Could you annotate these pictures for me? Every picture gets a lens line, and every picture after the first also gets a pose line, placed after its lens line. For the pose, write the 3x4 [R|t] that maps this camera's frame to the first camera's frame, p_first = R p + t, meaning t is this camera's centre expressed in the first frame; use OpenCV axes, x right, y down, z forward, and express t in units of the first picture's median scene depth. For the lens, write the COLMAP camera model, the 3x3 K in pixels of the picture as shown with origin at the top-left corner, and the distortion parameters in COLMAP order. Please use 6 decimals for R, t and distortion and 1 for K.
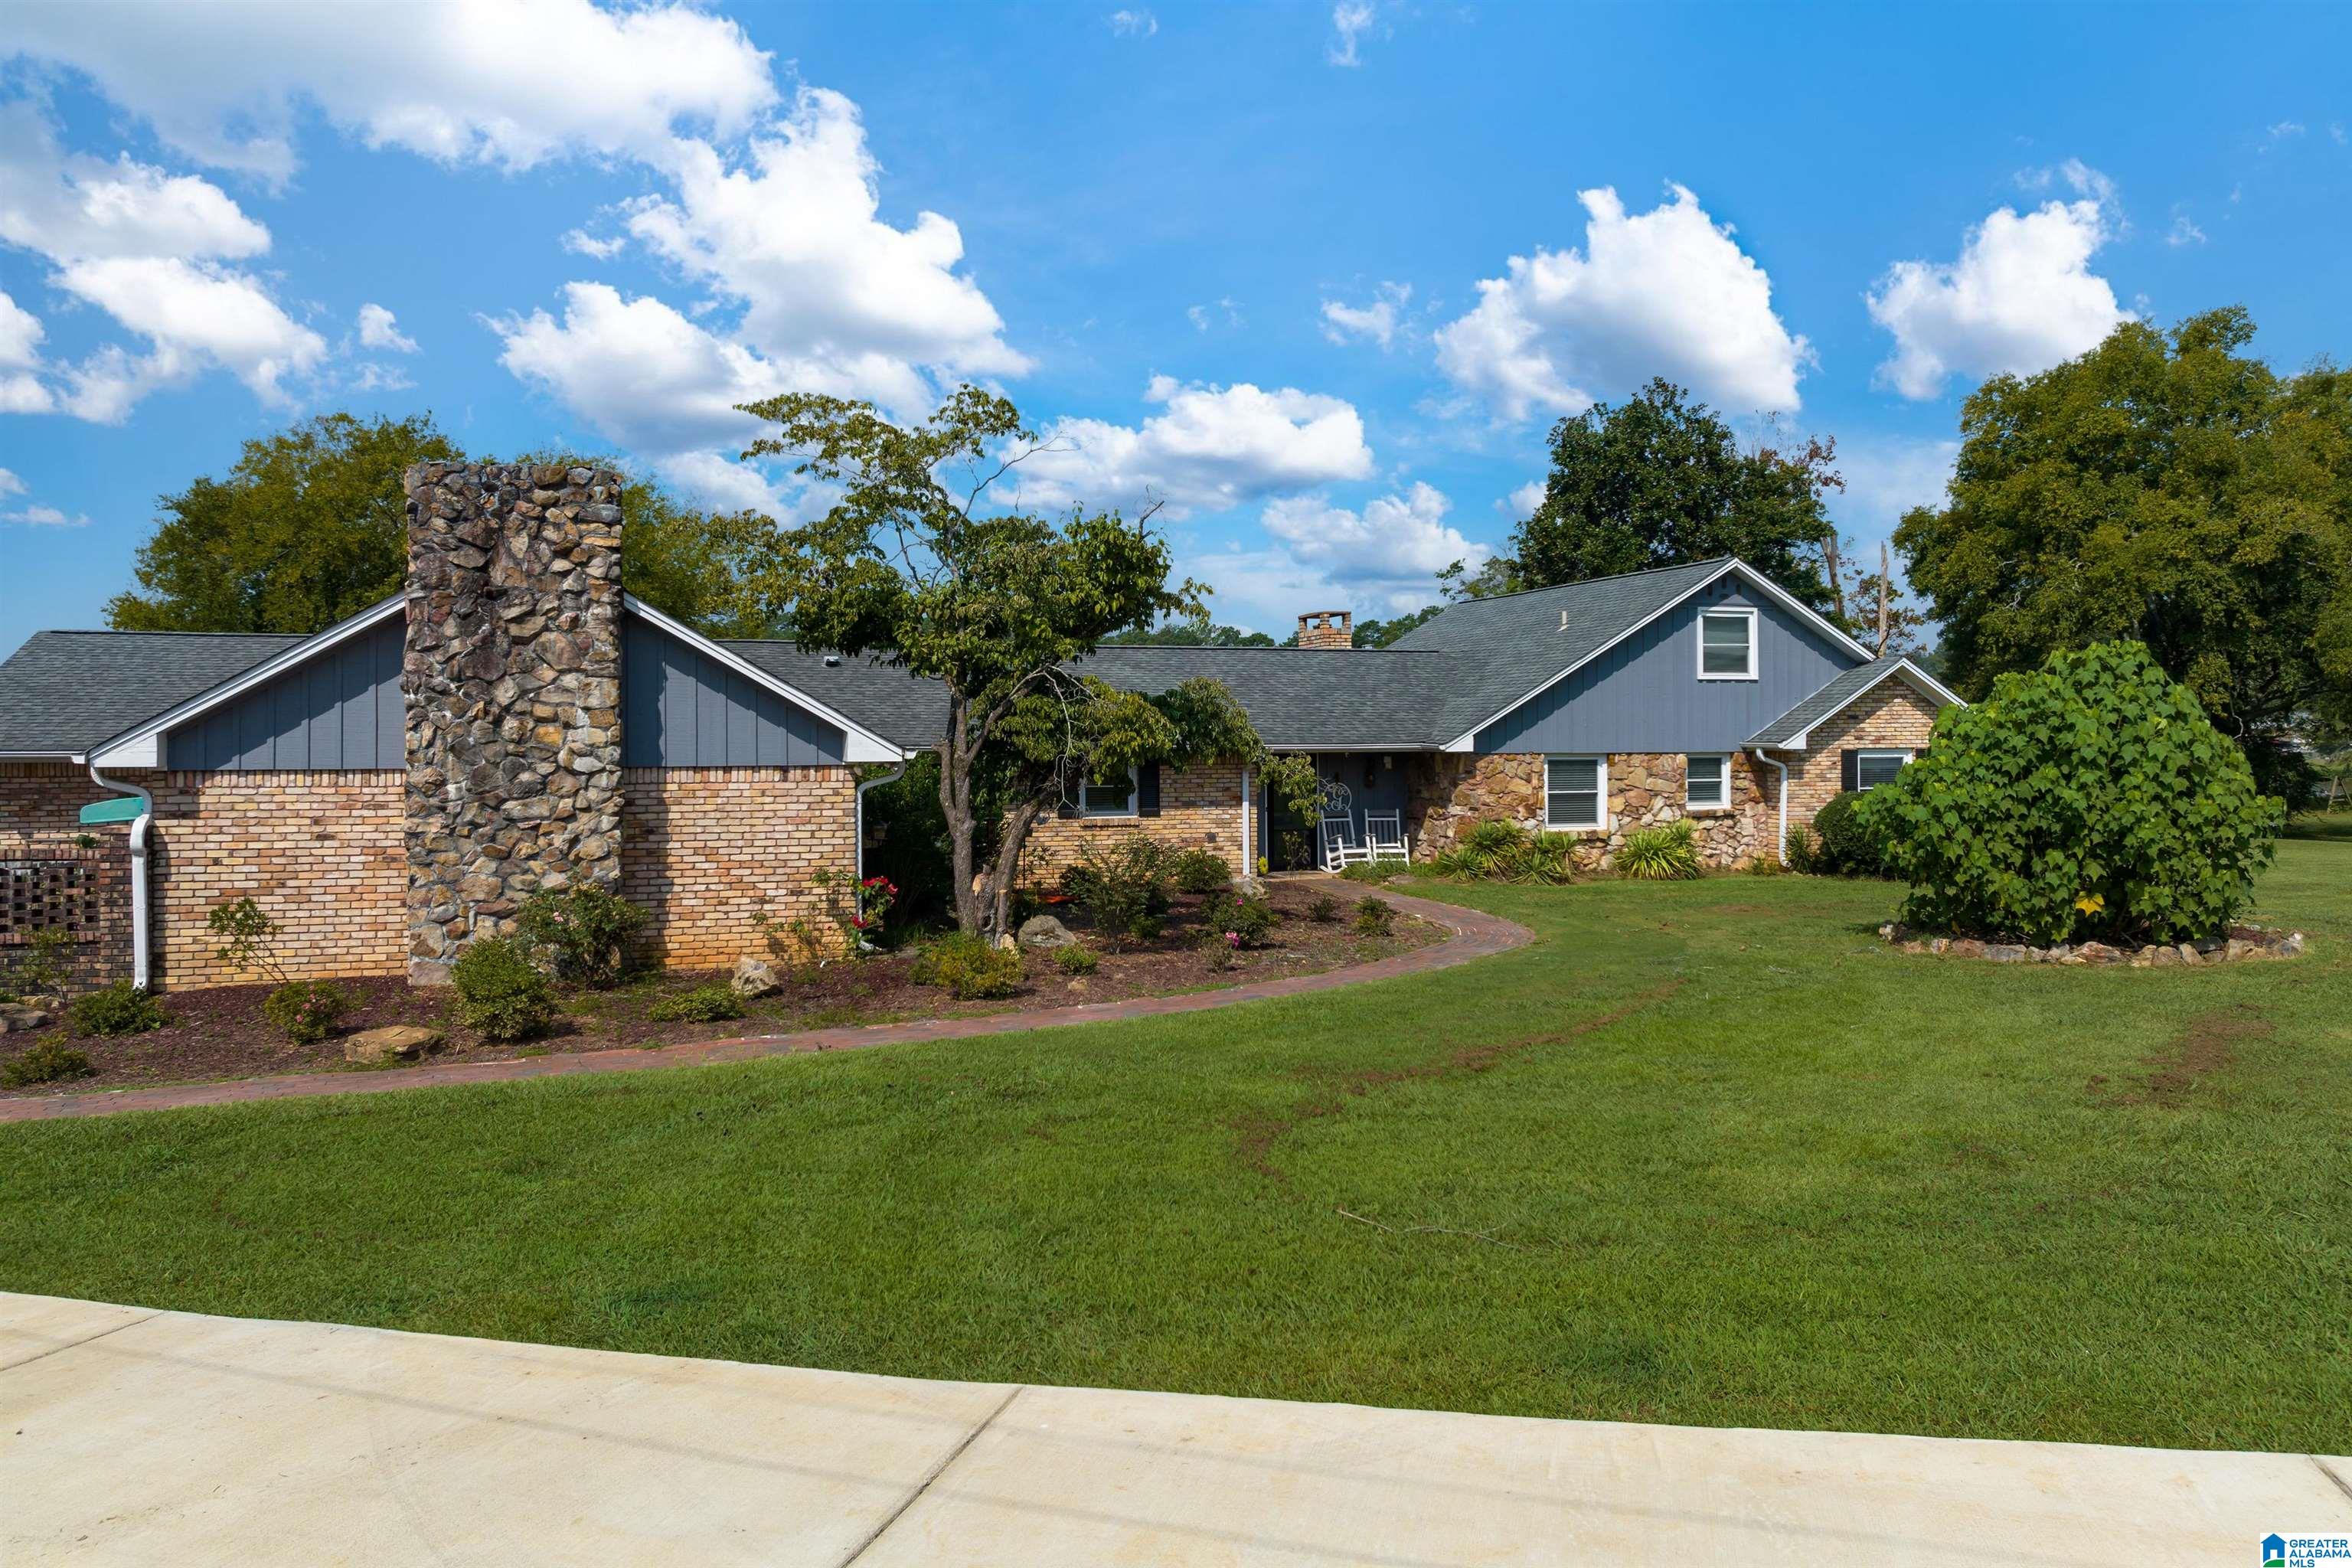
lens RADIAL K [[1648.6, 0, 1165.3], [0, 1648.6, 741.7], [0, 0, 1]] dist [-0.029635, -0.001975]
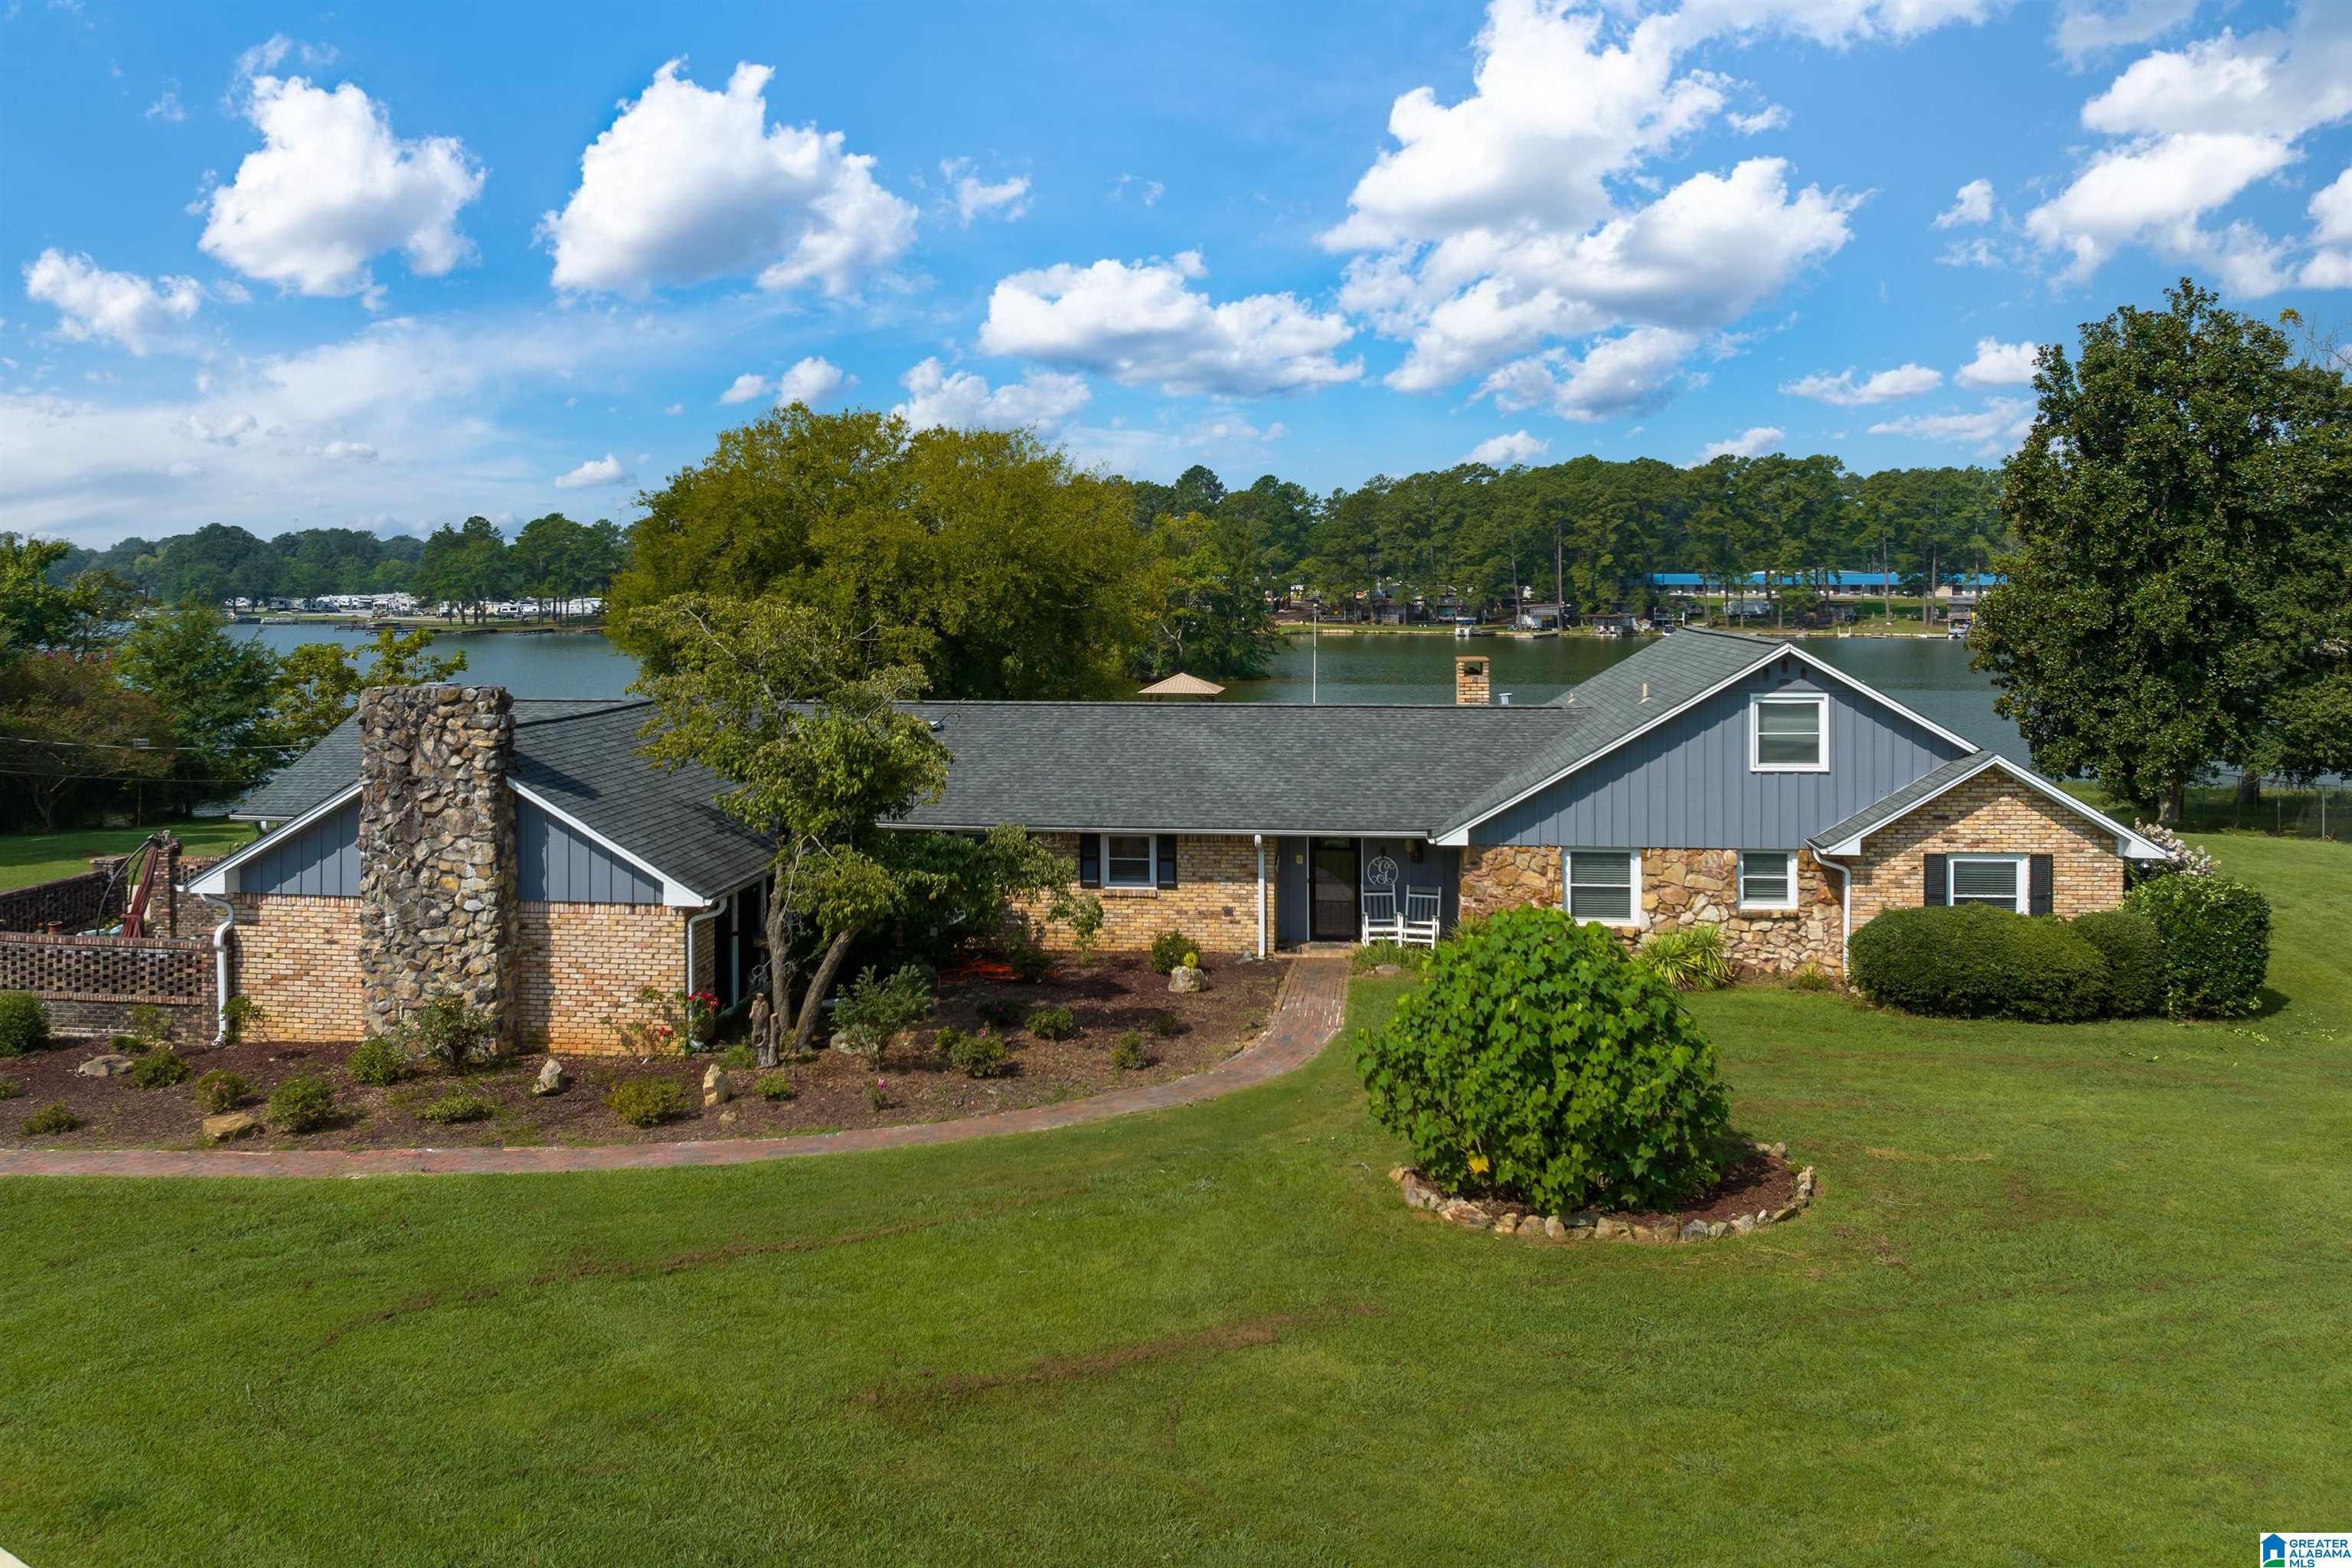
lens RADIAL K [[1862.5, 0, 1173.6], [0, 1862.5, 583.1], [0, 0, 1]] dist [-0.030513, -0.009387]
pose [[0.912760, 0.003616, -0.408479, 0.466661], [-0.003200, 0.999993, 0.001702, -0.149031], [0.408483, -0.000246, 0.912766, -0.099406]]
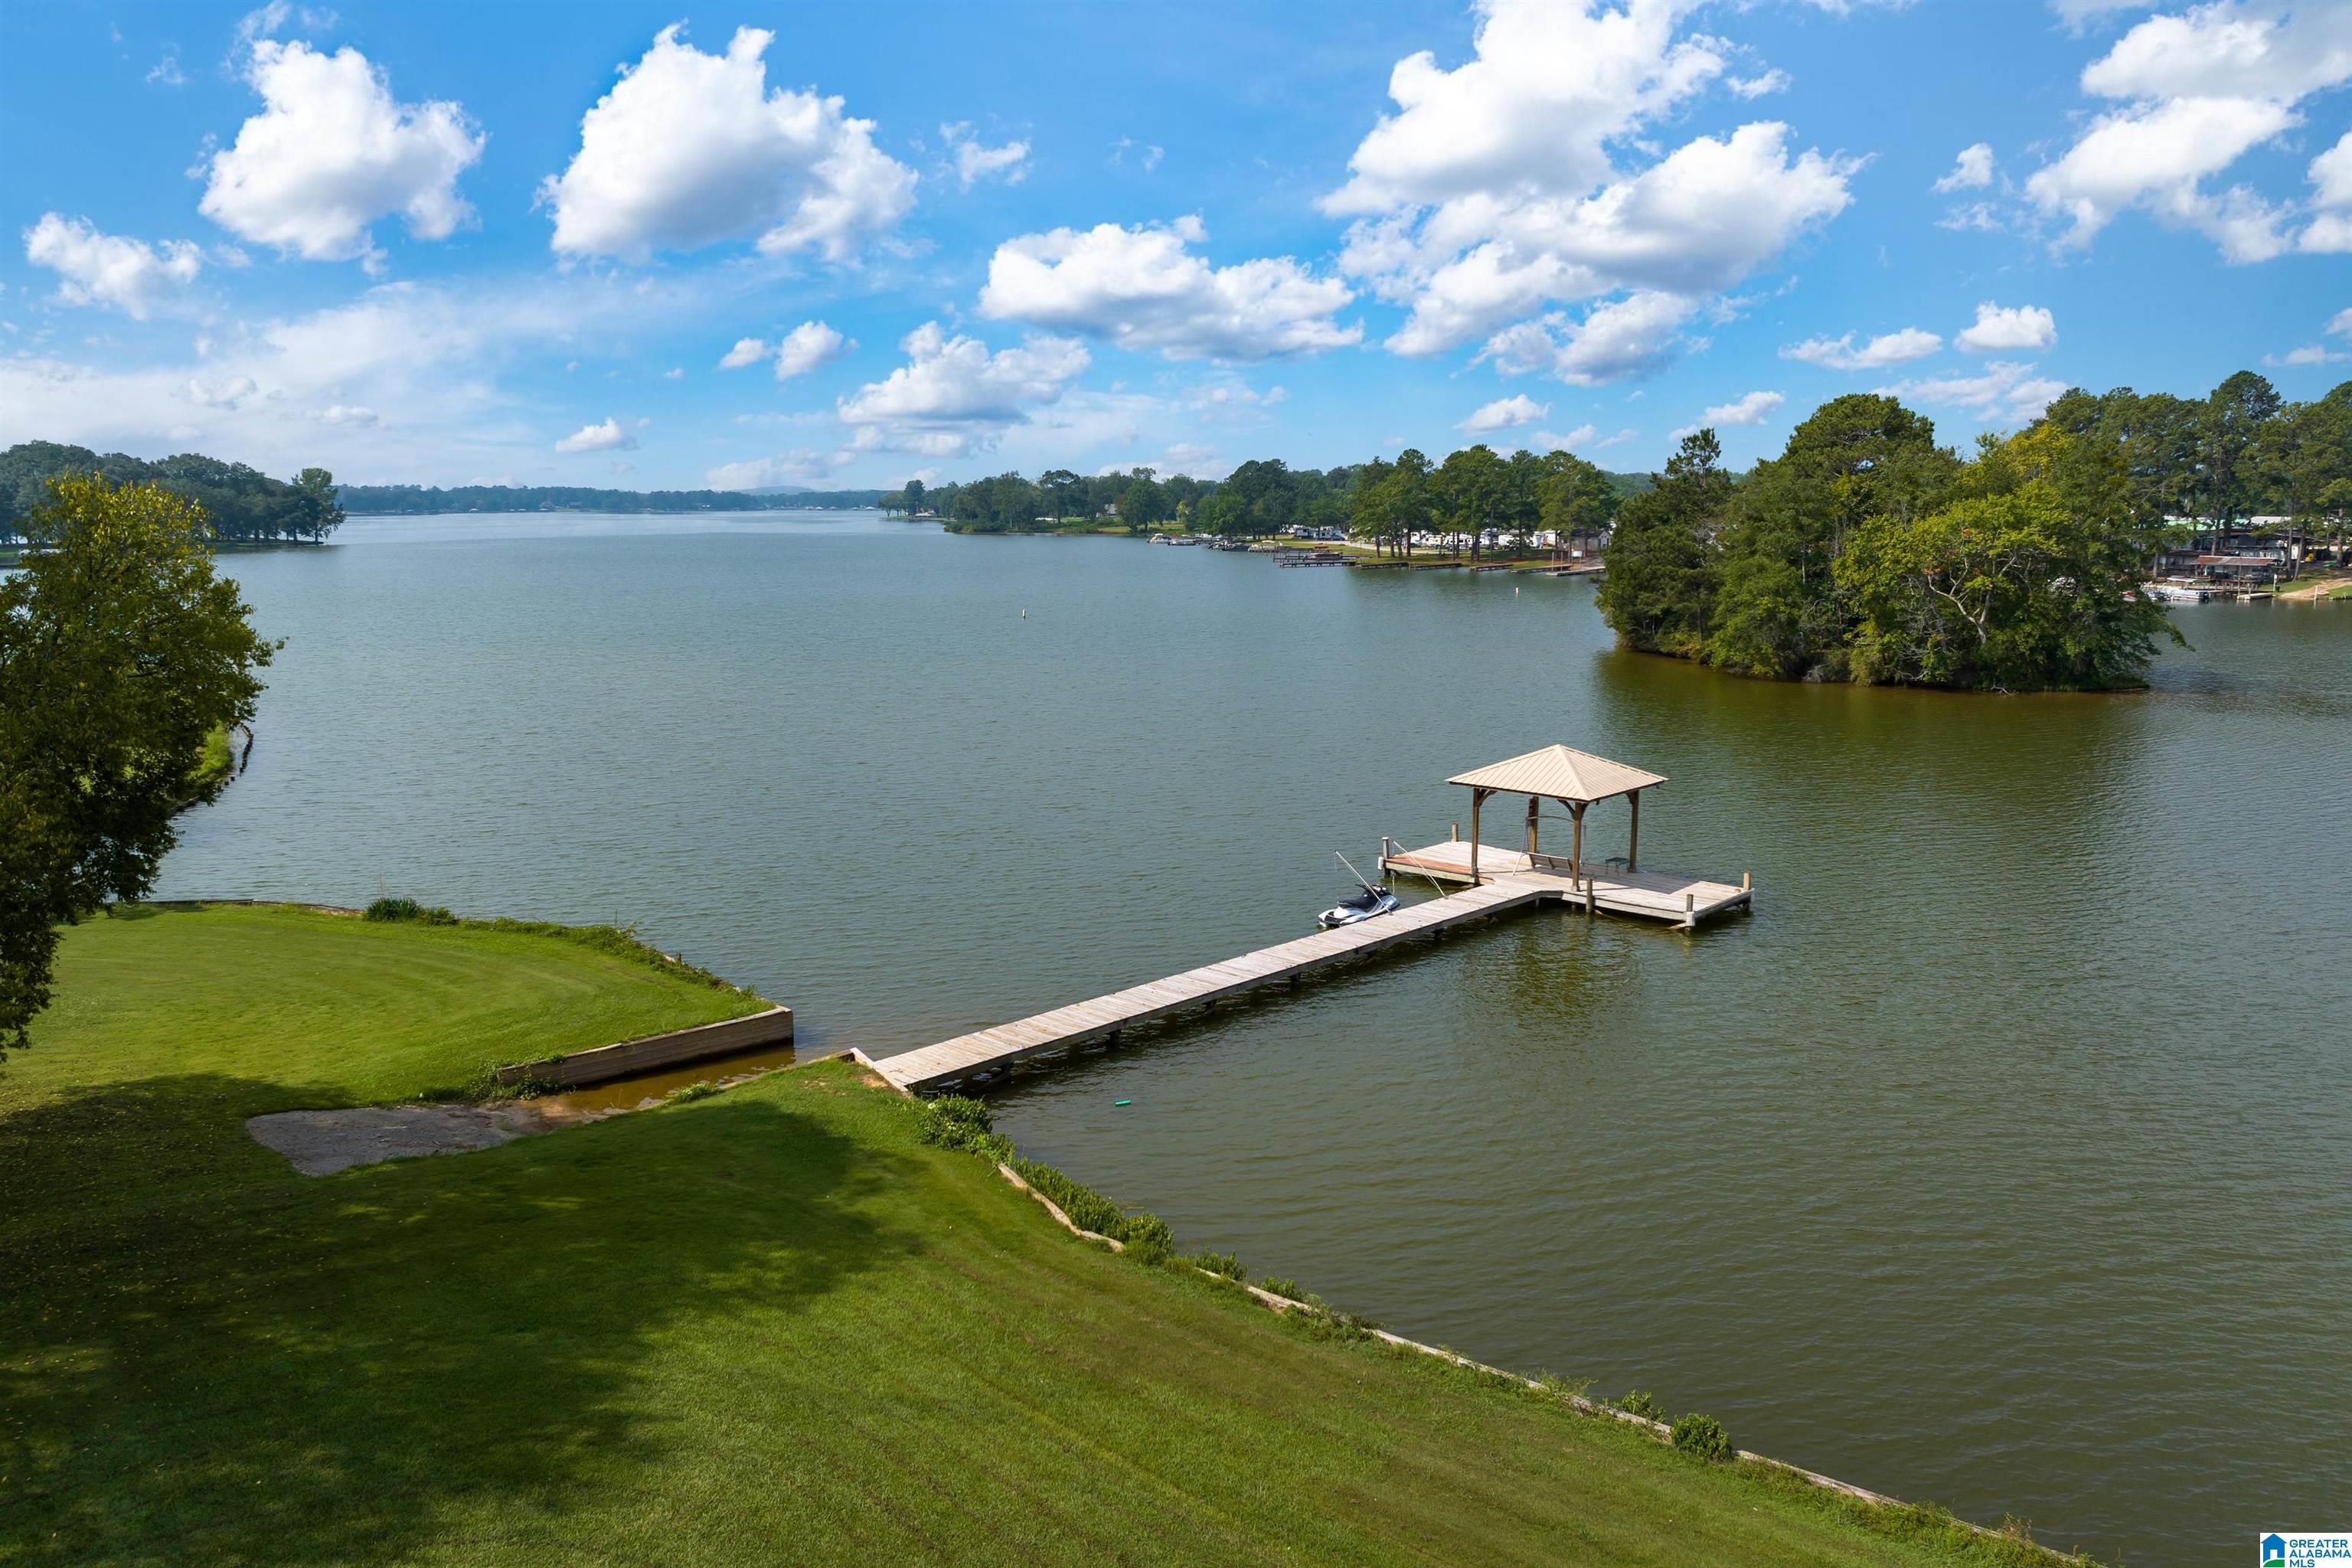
lens RADIAL K [[1651.3, 0, 1176.0], [0, 1651.3, 784.0], [0, 0, 1]] dist [-0.028711, 0.004563]
pose [[0.508980, 0.148198, -0.847925, 0.124978], [-0.006859, 0.985735, 0.168167, -0.197201], [0.860751, -0.079777, 0.502736, 2.323827]]
